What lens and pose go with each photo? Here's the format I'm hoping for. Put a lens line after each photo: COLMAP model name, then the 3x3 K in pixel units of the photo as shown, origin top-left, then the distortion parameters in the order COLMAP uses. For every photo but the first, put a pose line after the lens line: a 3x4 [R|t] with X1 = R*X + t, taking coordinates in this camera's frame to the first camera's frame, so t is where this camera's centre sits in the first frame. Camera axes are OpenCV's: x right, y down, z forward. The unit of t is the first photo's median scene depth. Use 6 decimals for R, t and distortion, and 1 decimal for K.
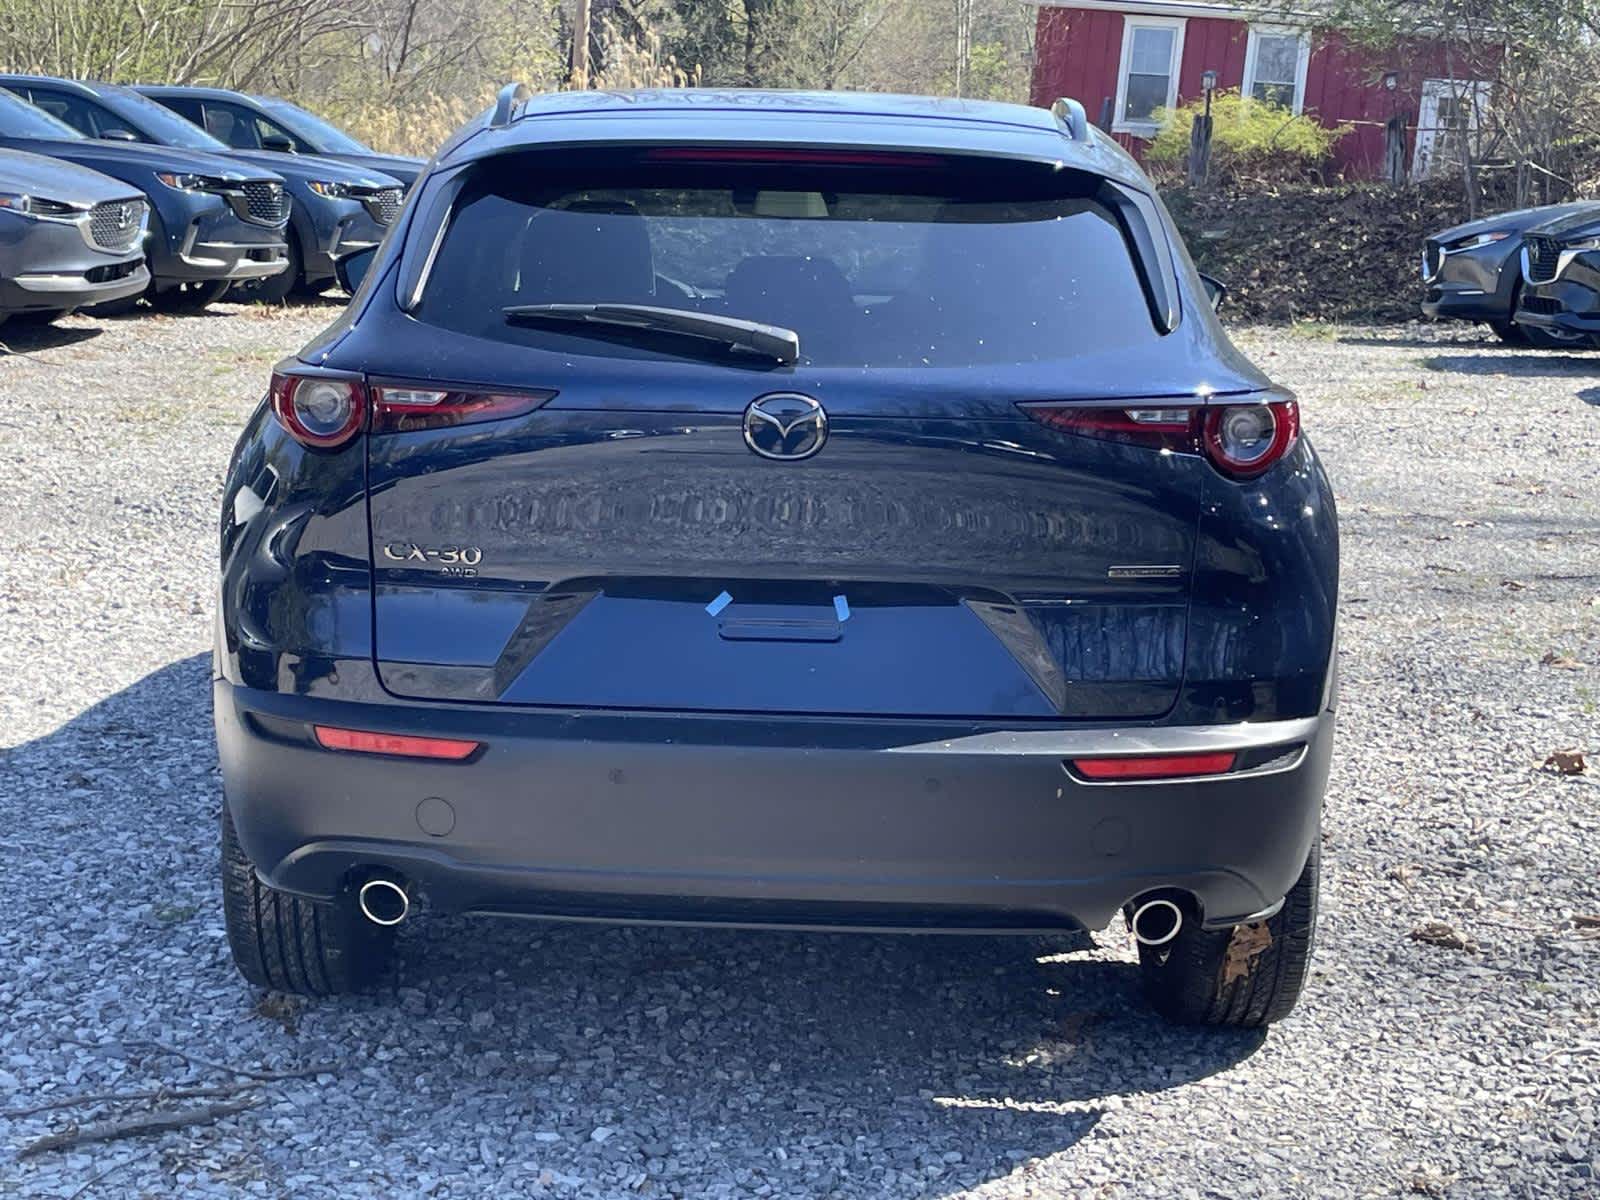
lens RADIAL K [[3605.5, 0, 800.0], [0, 3605.5, 600.0], [0, 0, 1]] dist [0.195416, 0.002012]
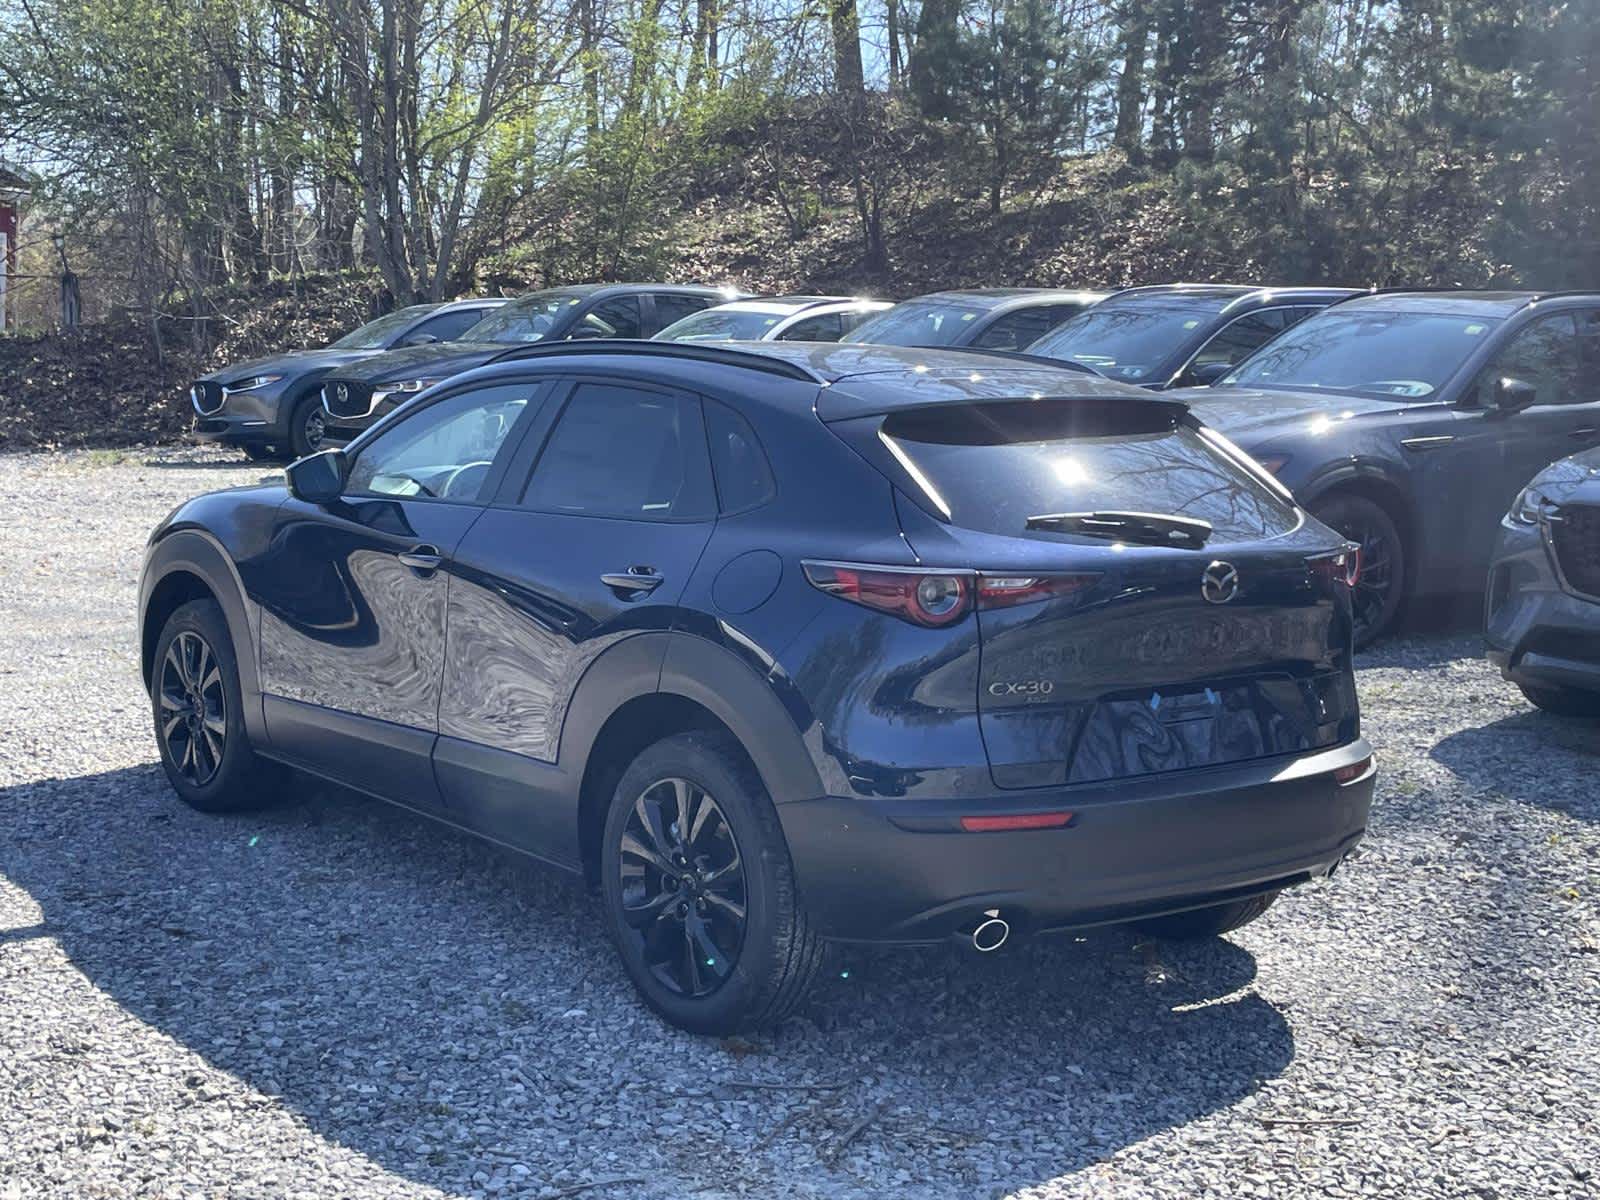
lens RADIAL K [[3605.5, 0, 800.0], [0, 3605.5, 600.0], [0, 0, 1]] dist [0.195416, 0.002012]
pose [[0.583254, -0.081181, 0.808223, -1.197295], [0.078216, 0.995983, 0.043596, -0.106799], [-0.808515, 0.037789, 0.587260, 0.203924]]
